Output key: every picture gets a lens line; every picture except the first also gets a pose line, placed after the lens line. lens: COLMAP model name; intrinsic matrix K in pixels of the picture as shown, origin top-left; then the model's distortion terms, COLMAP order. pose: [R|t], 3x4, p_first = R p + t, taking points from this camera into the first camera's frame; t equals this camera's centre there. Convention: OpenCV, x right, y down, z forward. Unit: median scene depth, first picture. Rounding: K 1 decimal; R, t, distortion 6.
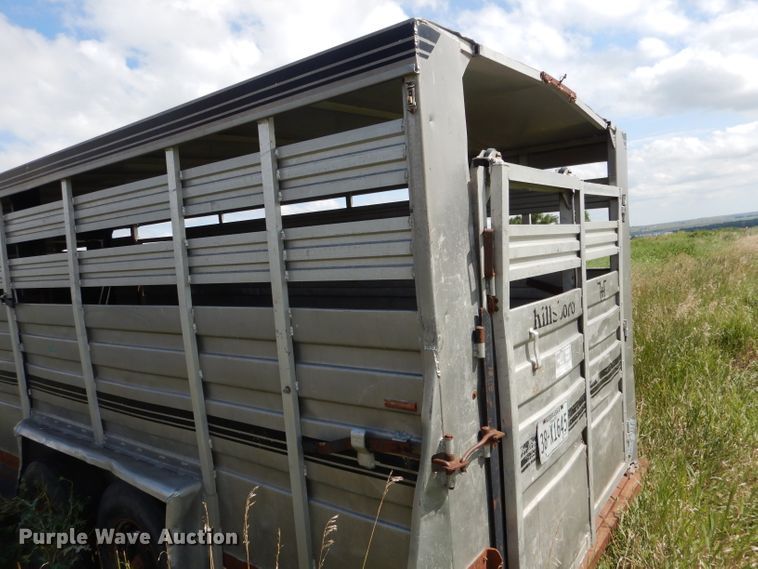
lens RADIAL K [[539.9, 0, 372.6], [0, 539.9, 280.9], [0, 0, 1]] dist [0.008560, -0.006621]
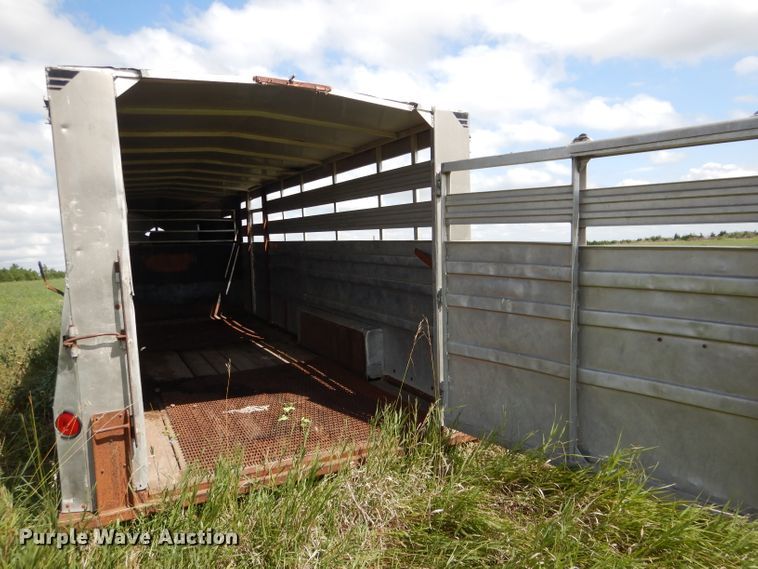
lens RADIAL K [[539.9, 0, 372.6], [0, 539.9, 280.9], [0, 0, 1]] dist [0.008560, -0.006621]
pose [[0.903708, 0.070972, -0.422226, 1.271368], [-0.054041, 0.997186, 0.051952, 0.017829], [0.424725, -0.024132, 0.905001, -0.059688]]
